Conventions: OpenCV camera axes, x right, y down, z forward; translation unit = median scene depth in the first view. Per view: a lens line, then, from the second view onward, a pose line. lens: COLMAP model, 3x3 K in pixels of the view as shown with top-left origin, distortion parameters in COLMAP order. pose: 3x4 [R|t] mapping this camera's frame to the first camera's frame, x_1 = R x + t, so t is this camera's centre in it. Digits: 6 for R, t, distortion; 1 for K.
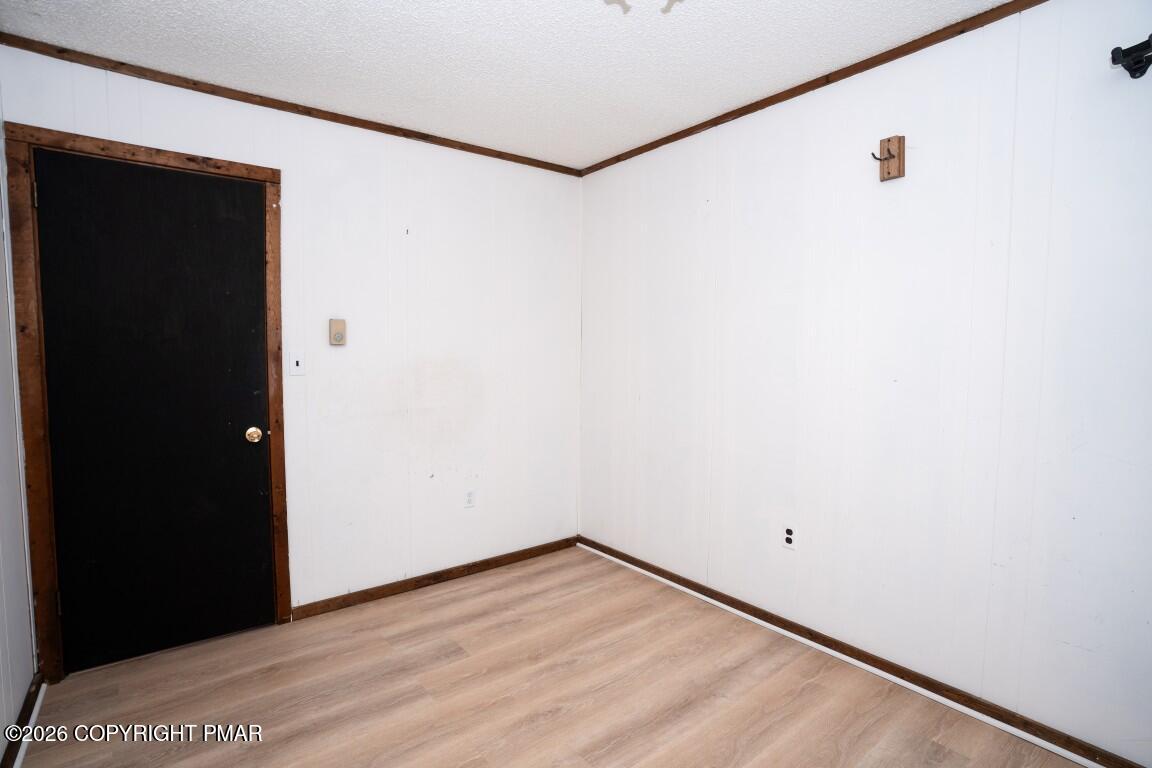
lens RADIAL K [[557.7, 0, 572.0], [0, 557.7, 386.4], [0, 0, 1]] dist [-0.084068, 0.039006]
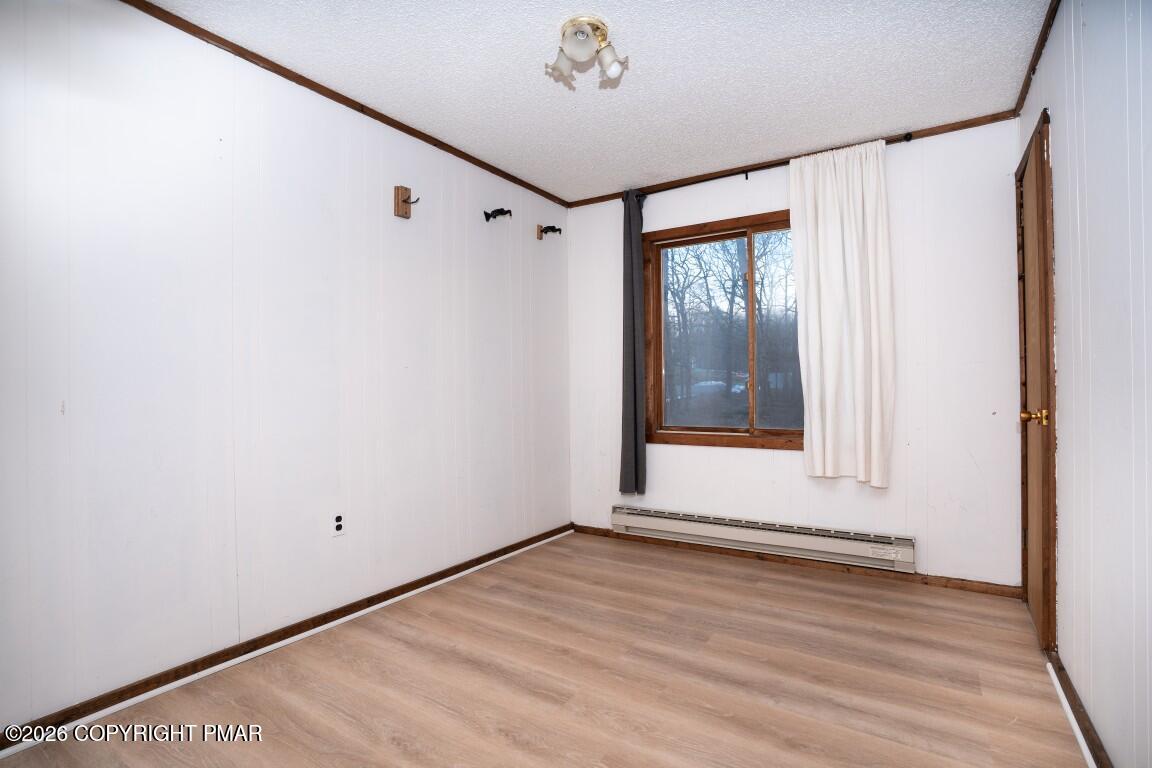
lens RADIAL K [[557.7, 0, 572.0], [0, 557.7, 386.4], [0, 0, 1]] dist [-0.084068, 0.039006]
pose [[-0.331174, 0.003385, 0.943564, -0.755708], [0.066302, 0.997605, 0.019692, 0.031742], [-0.941238, 0.069081, -0.330605, 0.979172]]
